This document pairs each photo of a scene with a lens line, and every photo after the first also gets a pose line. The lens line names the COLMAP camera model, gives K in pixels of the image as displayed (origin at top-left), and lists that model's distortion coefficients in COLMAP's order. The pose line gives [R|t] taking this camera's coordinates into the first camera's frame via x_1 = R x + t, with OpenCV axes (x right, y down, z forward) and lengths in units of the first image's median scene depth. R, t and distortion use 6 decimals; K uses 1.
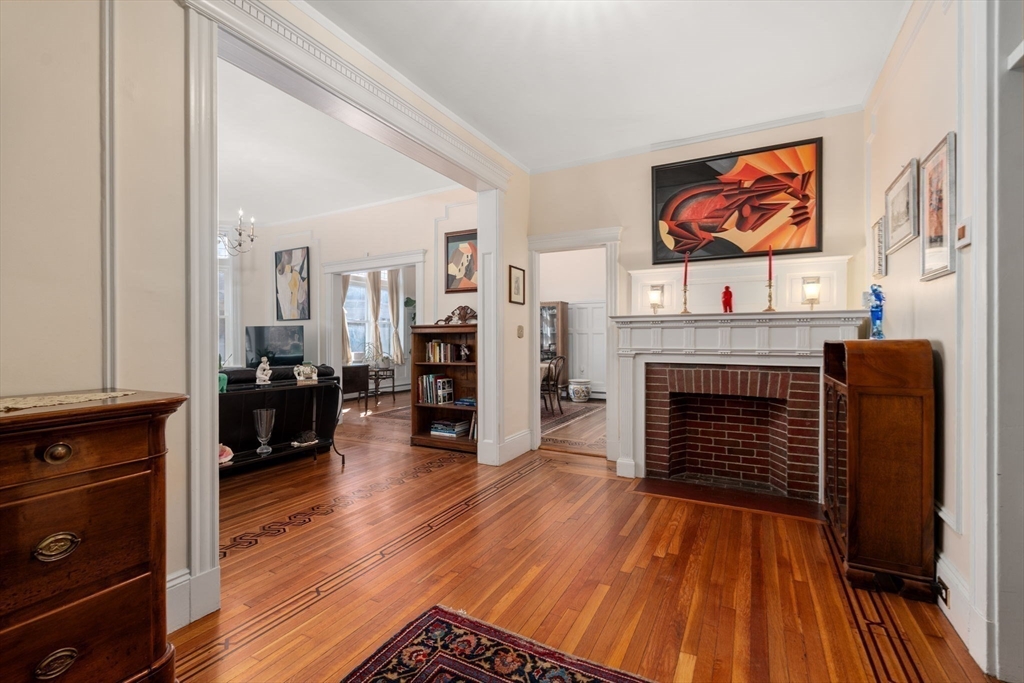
lens RADIAL K [[453.6, 0, 517.0], [0, 453.6, 337.9], [0, 0, 1]] dist [-0.002690, -0.000610]
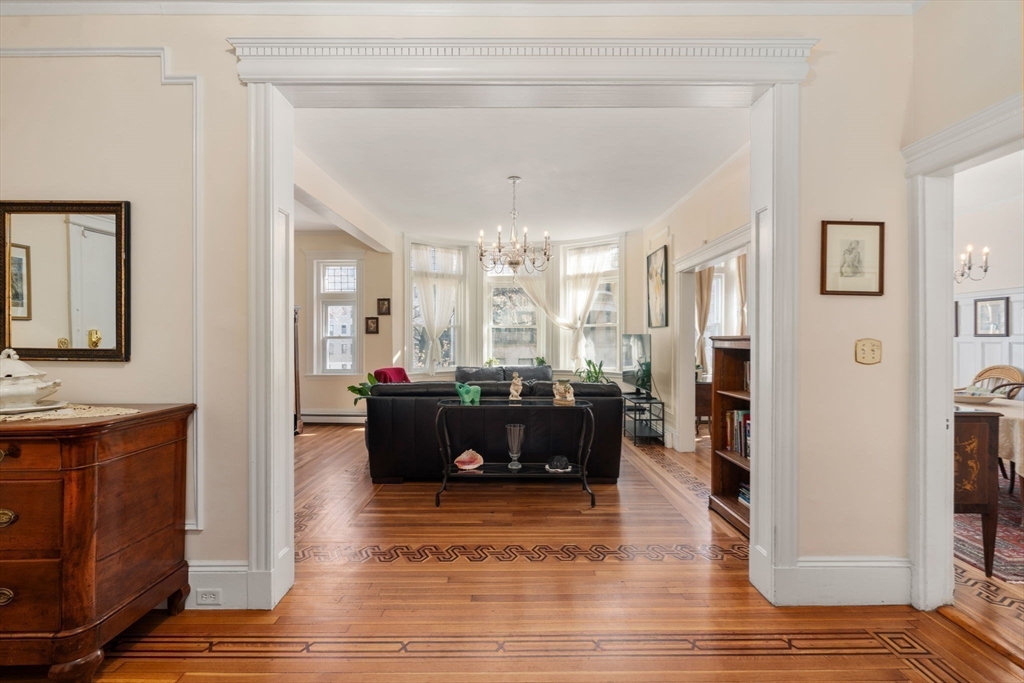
lens RADIAL K [[453.6, 0, 508.7], [0, 453.6, 336.6], [0, 0, 1]] dist [-0.002690, -0.000610]
pose [[0.472406, 0.000857, -0.881381, 0.229929], [-0.002321, 0.999997, -0.000272, -0.025758], [0.881378, 0.002174, 0.472407, 0.389885]]
